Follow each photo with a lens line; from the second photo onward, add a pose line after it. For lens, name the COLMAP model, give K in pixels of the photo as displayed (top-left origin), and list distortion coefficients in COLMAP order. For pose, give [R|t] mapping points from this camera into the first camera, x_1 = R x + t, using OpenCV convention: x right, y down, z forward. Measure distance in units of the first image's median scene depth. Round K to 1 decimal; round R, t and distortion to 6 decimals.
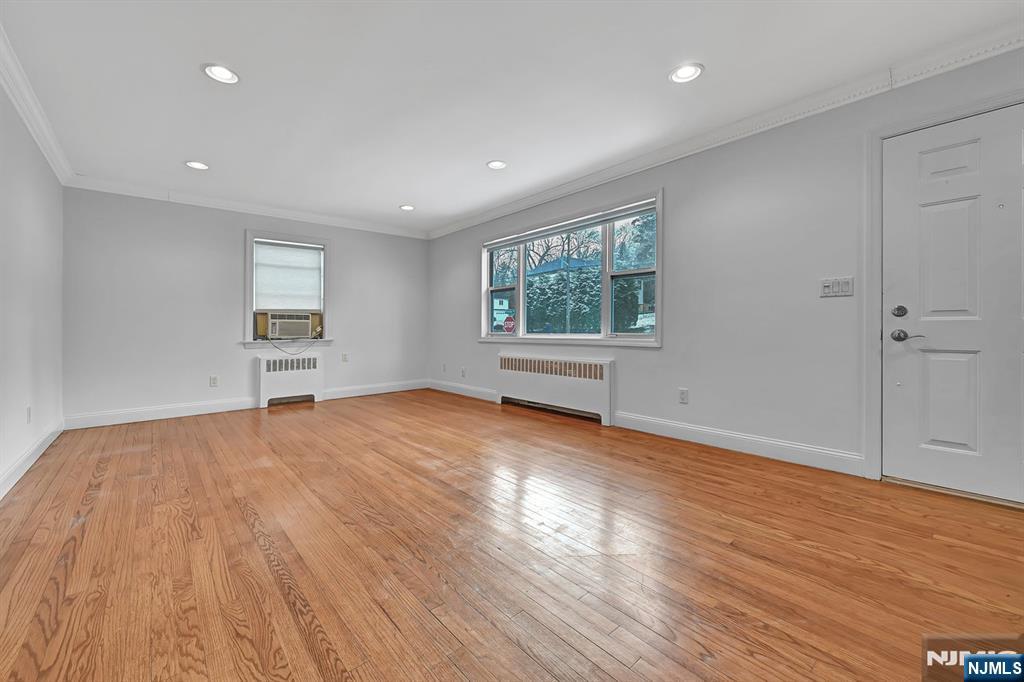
lens RADIAL K [[409.5, 0, 506.3], [0, 409.5, 330.5], [0, 0, 1]] dist [-0.000479, -0.000080]
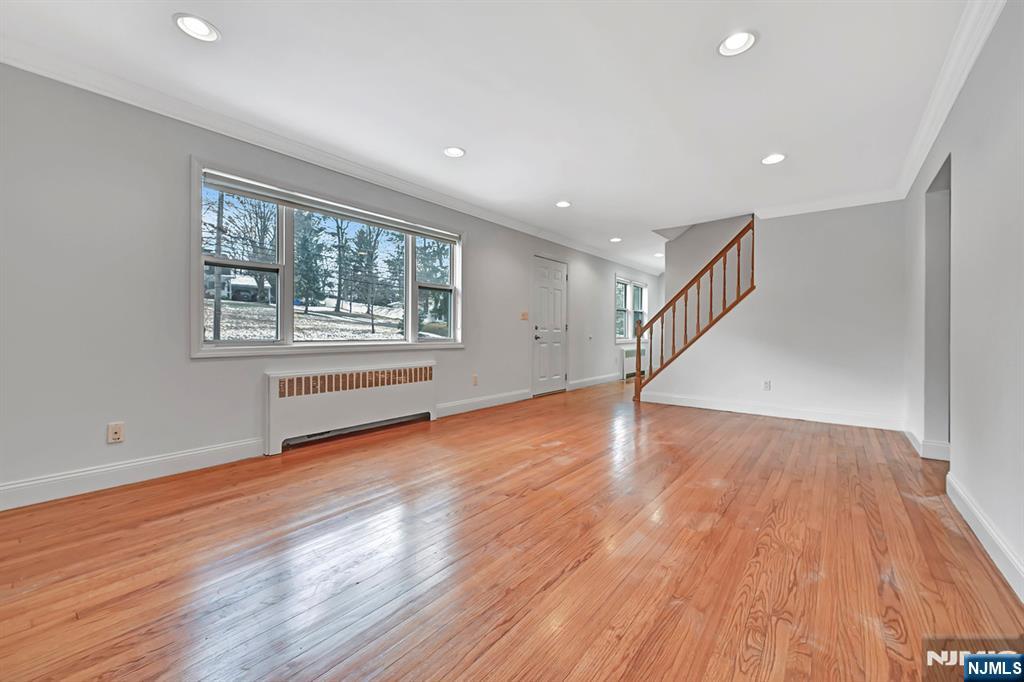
lens RADIAL K [[409.5, 0, 506.3], [0, 409.5, 330.5], [0, 0, 1]] dist [-0.000479, -0.000080]
pose [[-0.176535, 0.008124, 0.984261, -0.774047], [0.001669, 0.999967, -0.007954, -0.004814], [-0.984293, 0.000239, -0.176543, 0.851314]]
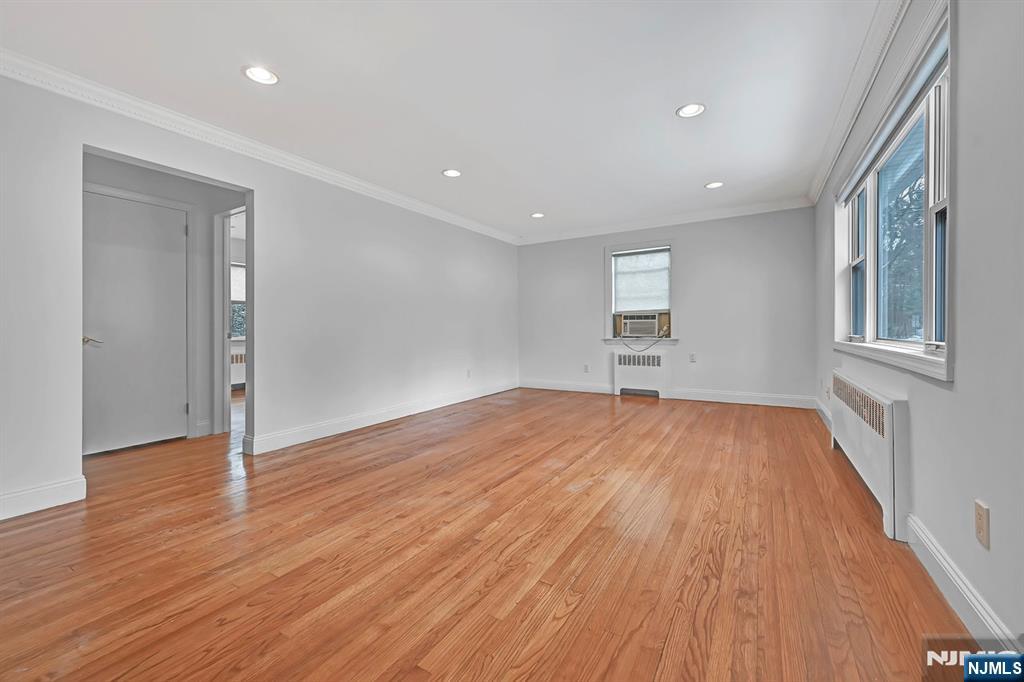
lens RADIAL K [[409.5, 0, 506.3], [0, 409.5, 330.5], [0, 0, 1]] dist [-0.000479, -0.000080]
pose [[0.306911, 0.008551, -0.951700, 0.472360], [0.000620, 0.999958, 0.009184, -0.008998], [0.951738, -0.003409, 0.306892, 0.365696]]
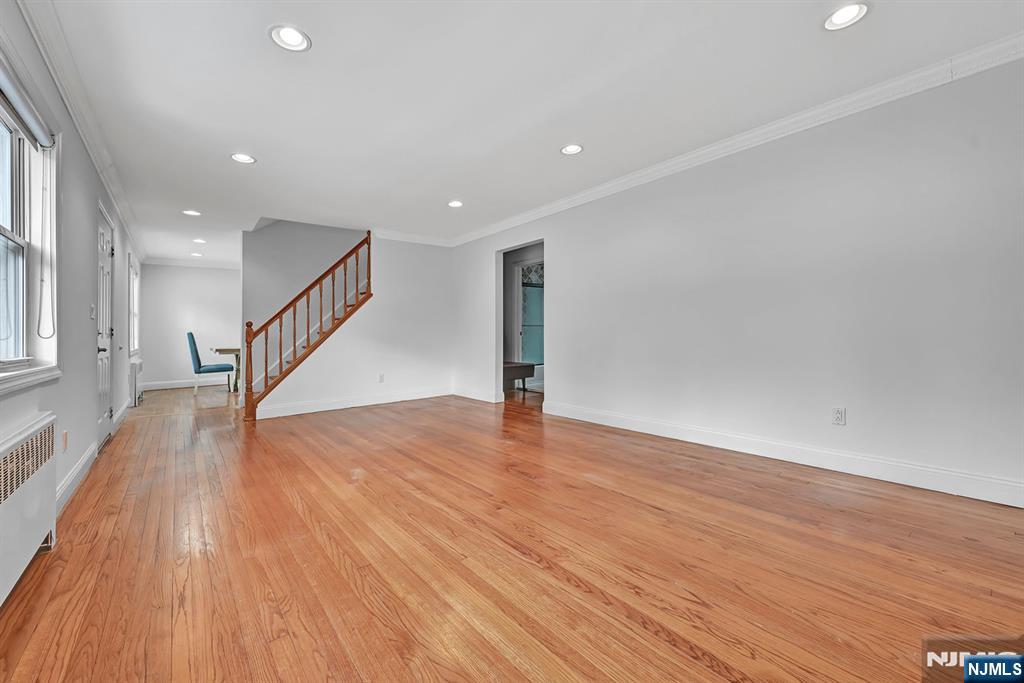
lens RADIAL K [[409.5, 0, 506.3], [0, 409.5, 331.0], [0, 0, 1]] dist [-0.000479, -0.000080]
pose [[-0.999175, 0.028707, 0.028713, -0.274443], [0.028856, 0.999572, 0.004784, -0.010267], [-0.028564, 0.005608, -0.999576, 1.249666]]
